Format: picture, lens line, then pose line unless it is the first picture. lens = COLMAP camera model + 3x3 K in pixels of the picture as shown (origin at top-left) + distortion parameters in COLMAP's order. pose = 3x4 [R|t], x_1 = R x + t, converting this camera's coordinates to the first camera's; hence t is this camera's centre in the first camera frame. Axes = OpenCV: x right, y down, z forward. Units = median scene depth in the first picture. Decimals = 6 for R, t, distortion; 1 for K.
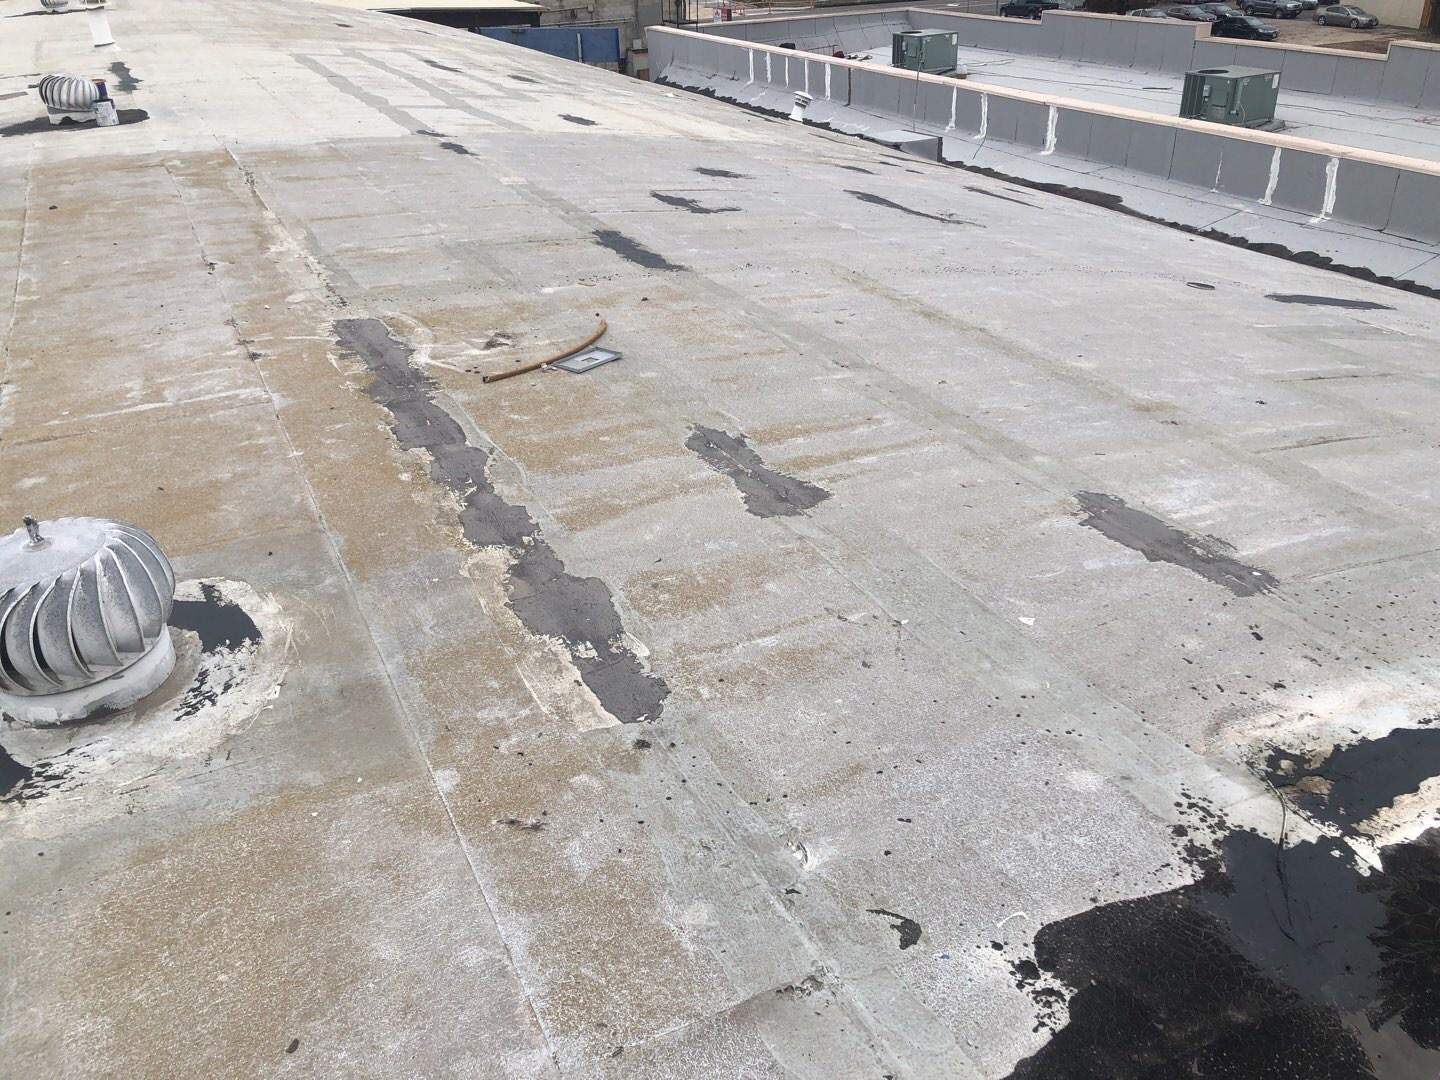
lens RADIAL K [[1171.3, 0, 720.0], [0, 1171.3, 540.0], [0, 0, 1]] dist [0.047201, -0.058541]
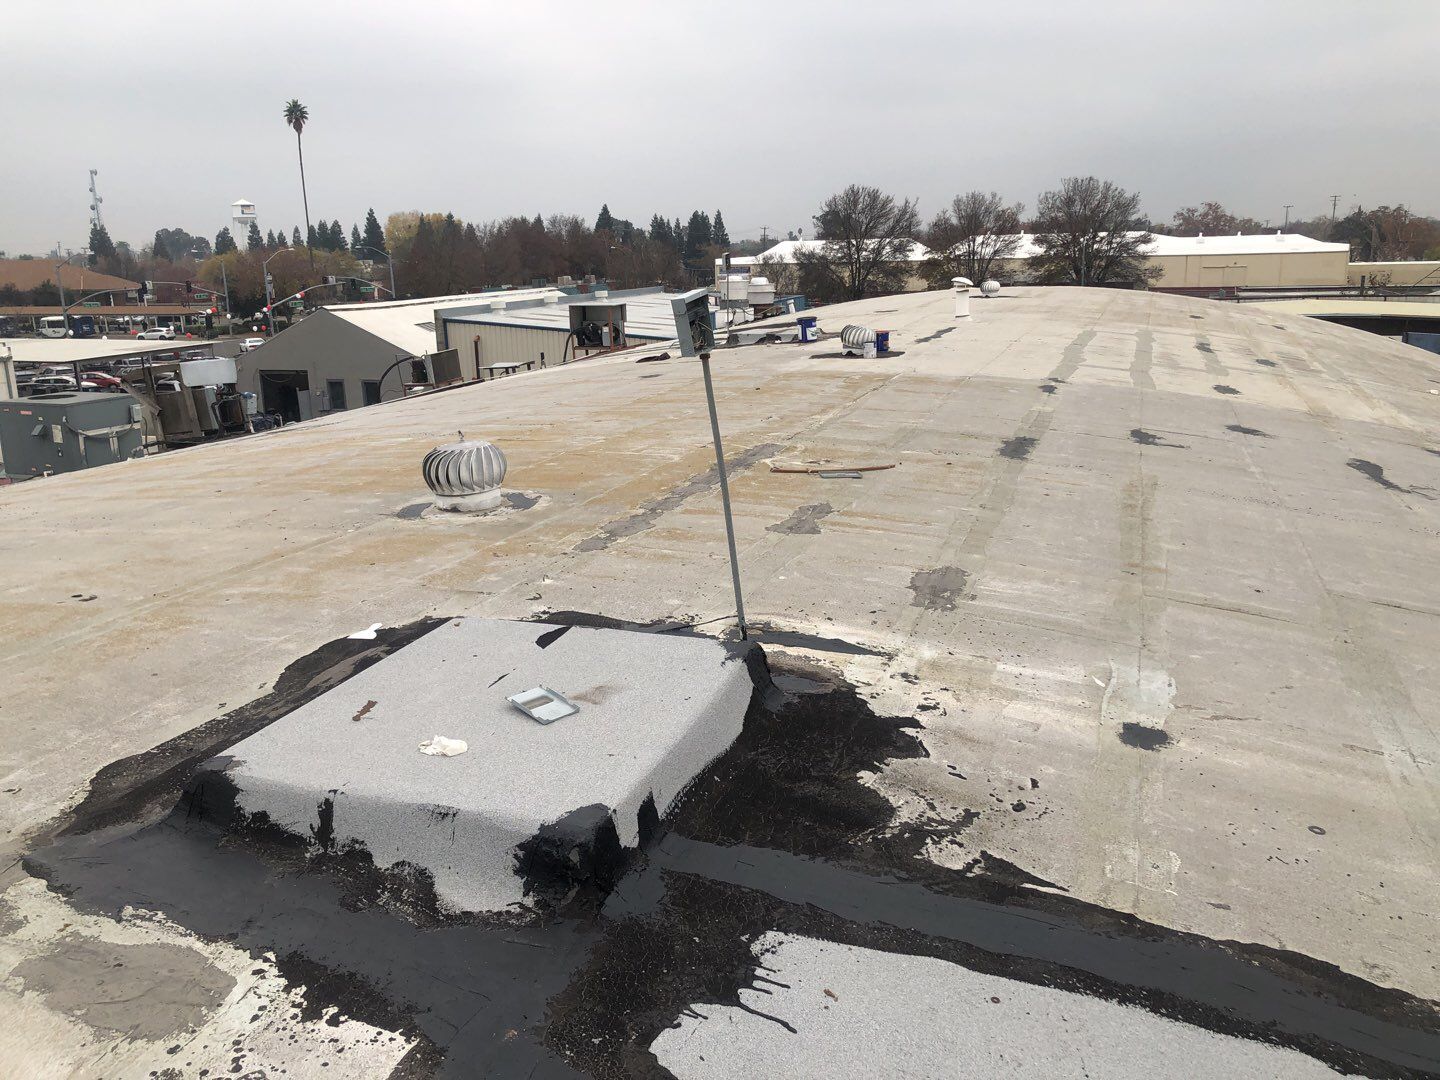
lens RADIAL K [[1171.3, 0, 720.0], [0, 1171.3, 540.0], [0, 0, 1]] dist [0.047201, -0.058541]
pose [[0.693900, 0.186543, -0.695489, 1.510851], [-0.340543, 0.936035, -0.088704, 0.217371], [0.634455, 0.298395, 0.713041, -0.388552]]
